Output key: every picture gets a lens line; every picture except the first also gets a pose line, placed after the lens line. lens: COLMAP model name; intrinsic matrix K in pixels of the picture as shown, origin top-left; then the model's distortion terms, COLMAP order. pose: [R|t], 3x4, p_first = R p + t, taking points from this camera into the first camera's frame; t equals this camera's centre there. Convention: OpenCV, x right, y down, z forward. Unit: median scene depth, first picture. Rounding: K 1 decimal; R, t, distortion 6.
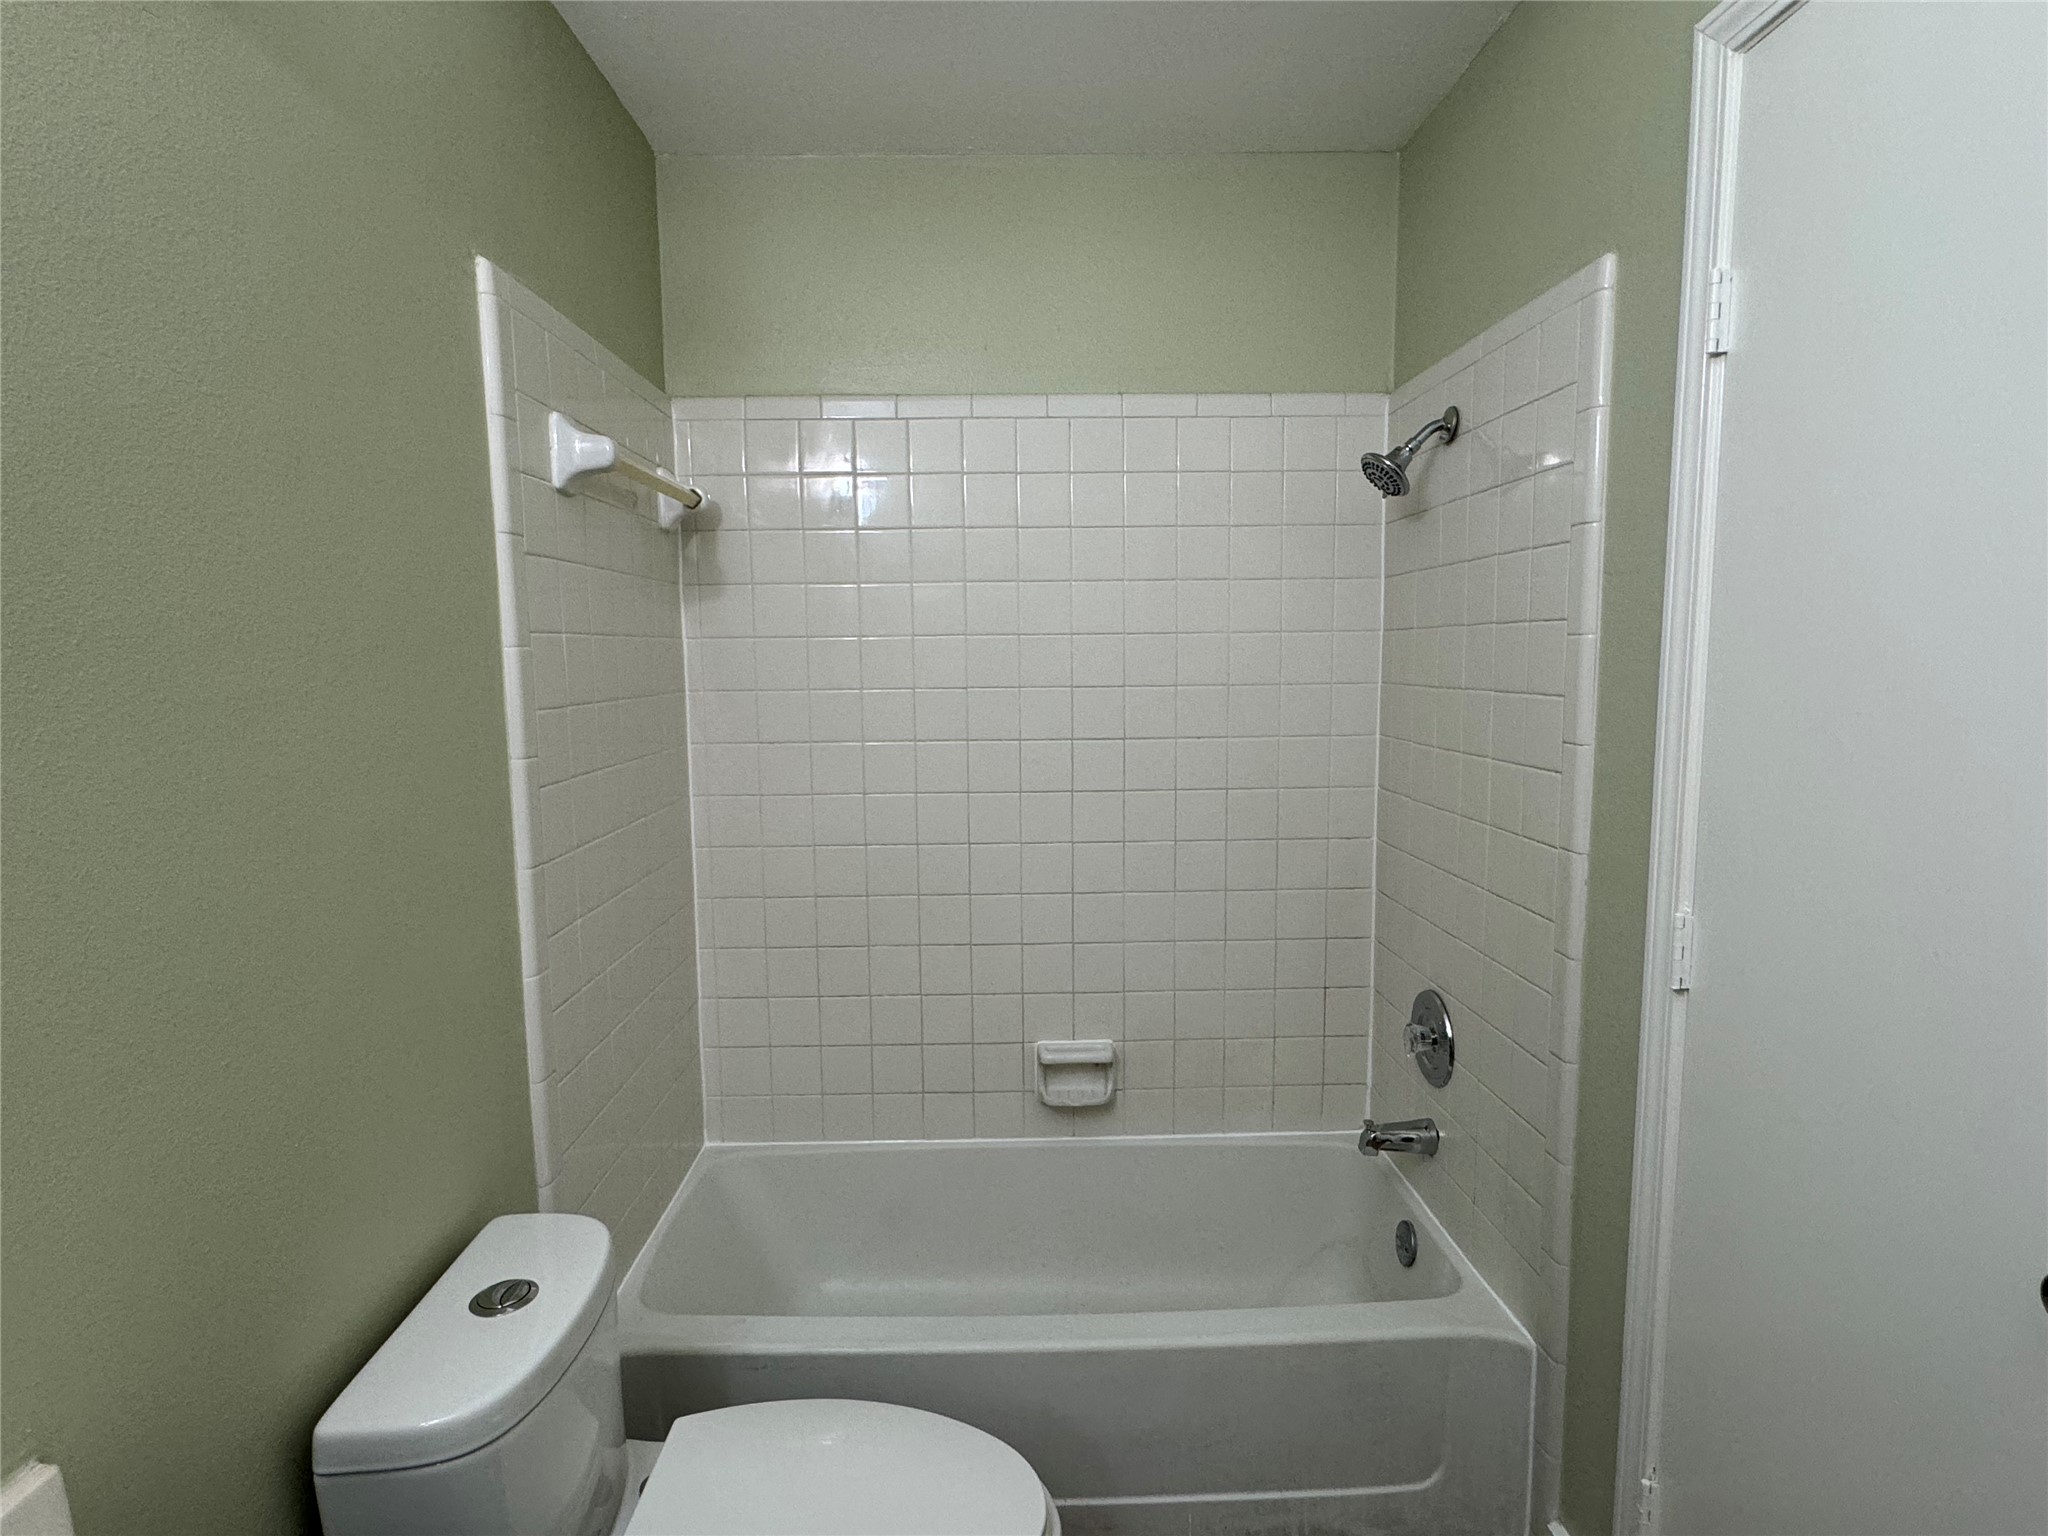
lens RADIAL K [[1076.2, 0, 1015.2], [0, 1076.2, 767.7], [0, 0, 1]] dist [-0.002710, -0.000339]
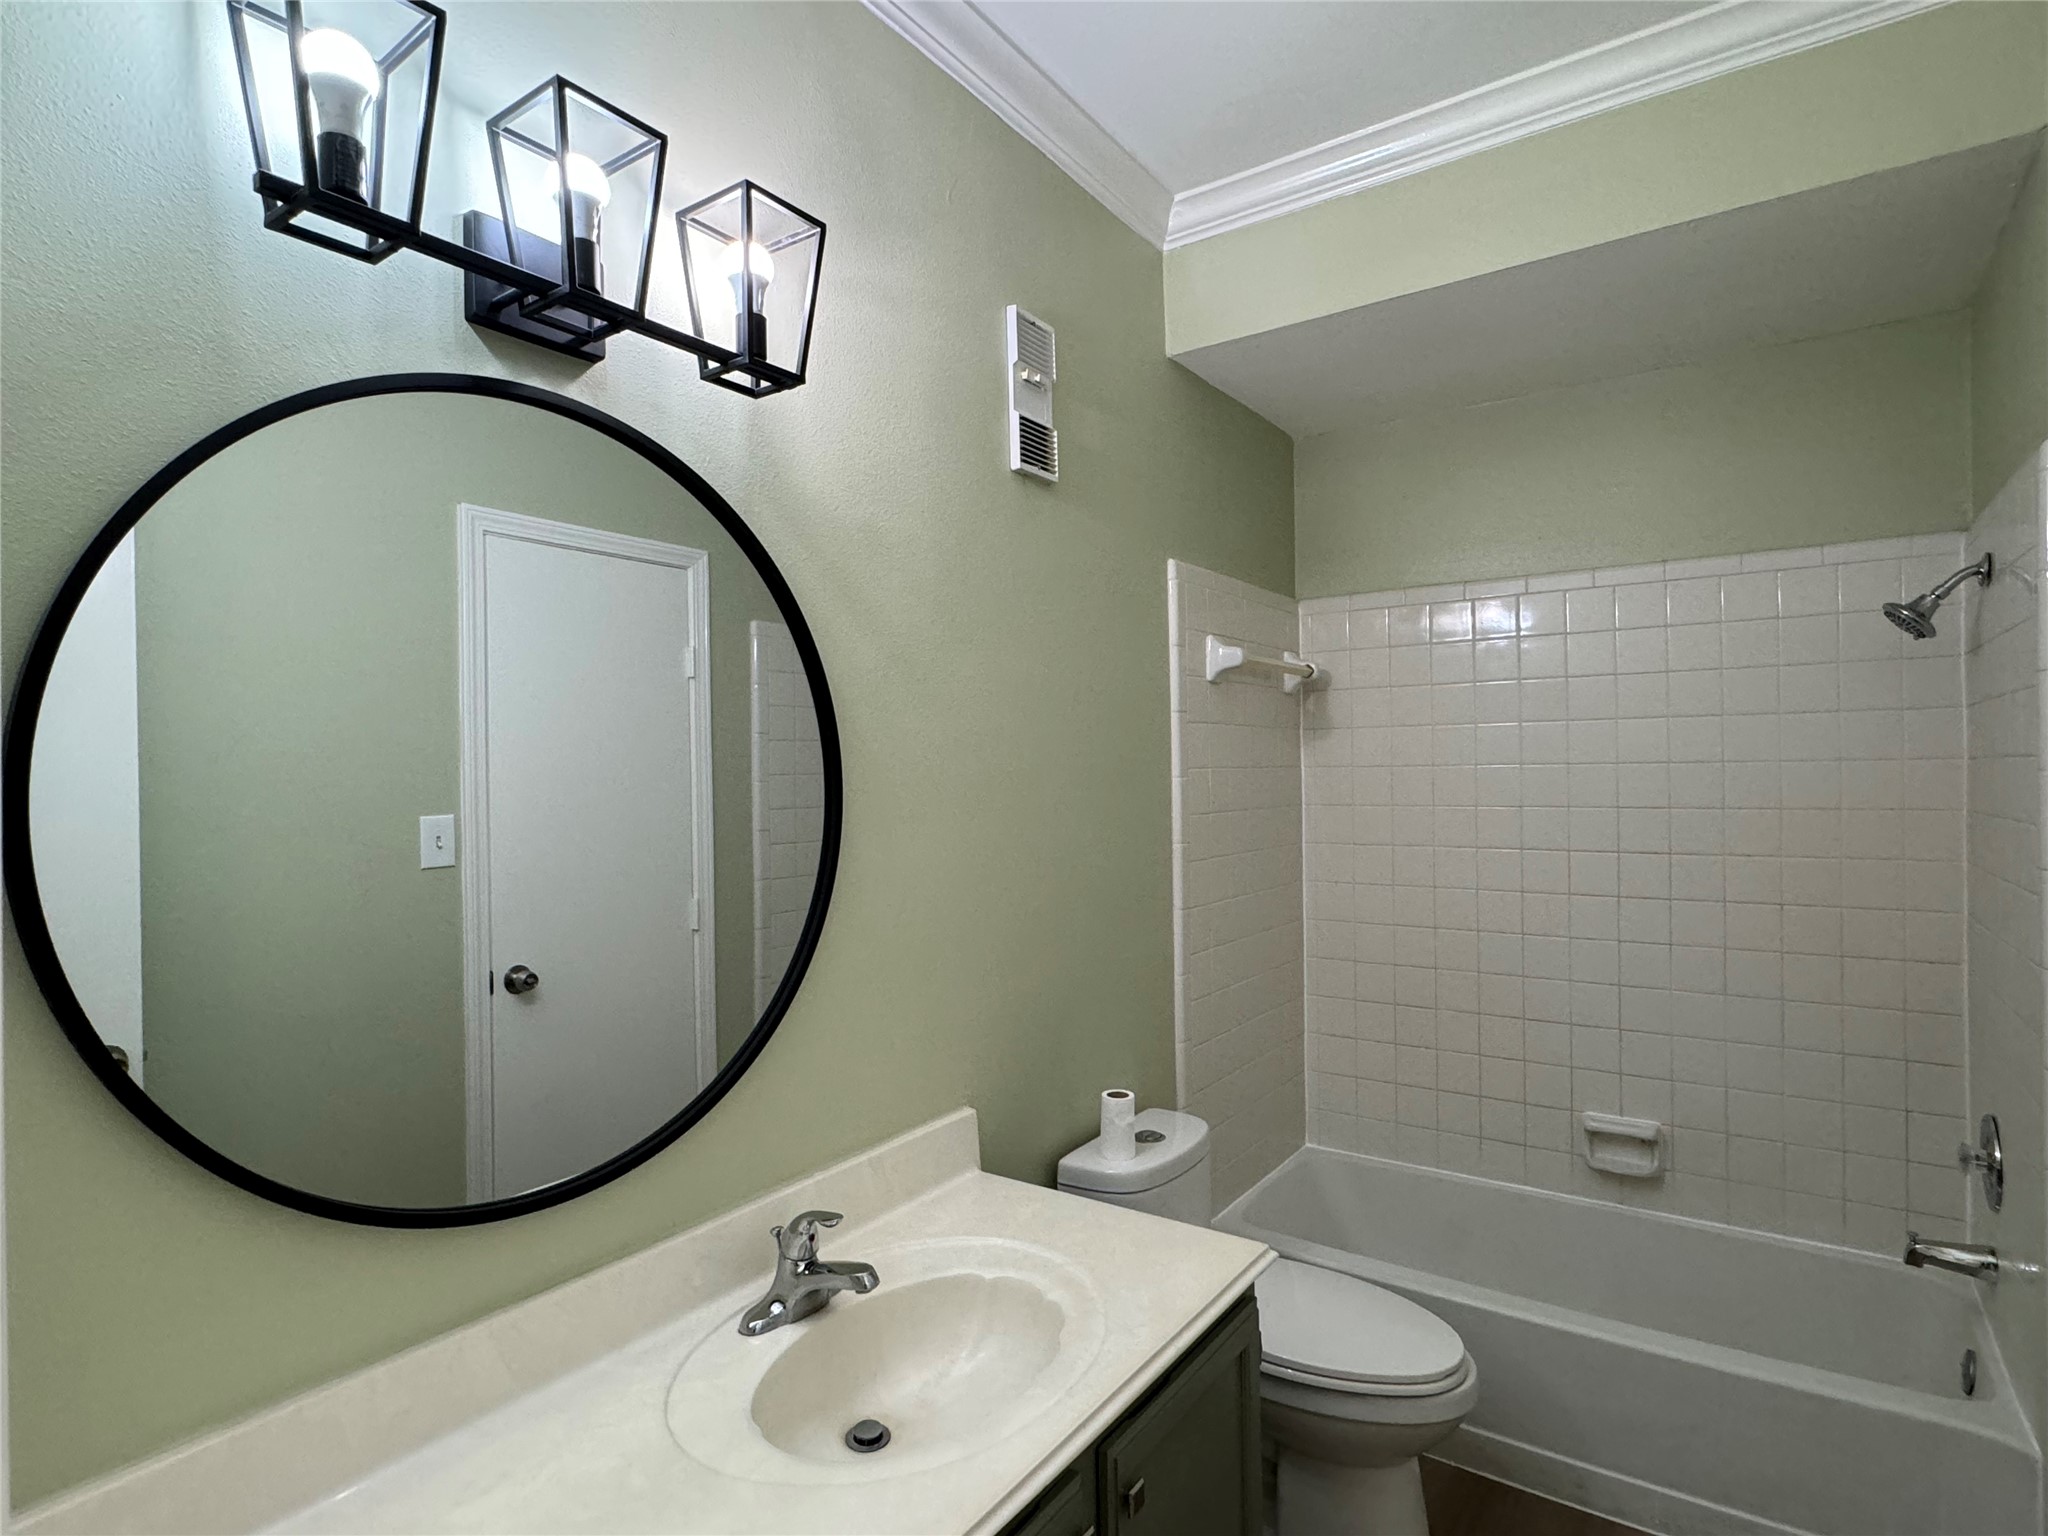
lens RADIAL K [[1076.2, 0, 1015.2], [0, 1076.2, 767.7], [0, 0, 1]] dist [-0.002710, -0.000339]
pose [[0.804316, -0.001963, -0.594198, 0.238133], [-0.059756, 0.994658, -0.084172, 0.021679], [0.591189, 0.103208, 0.799902, -0.363670]]
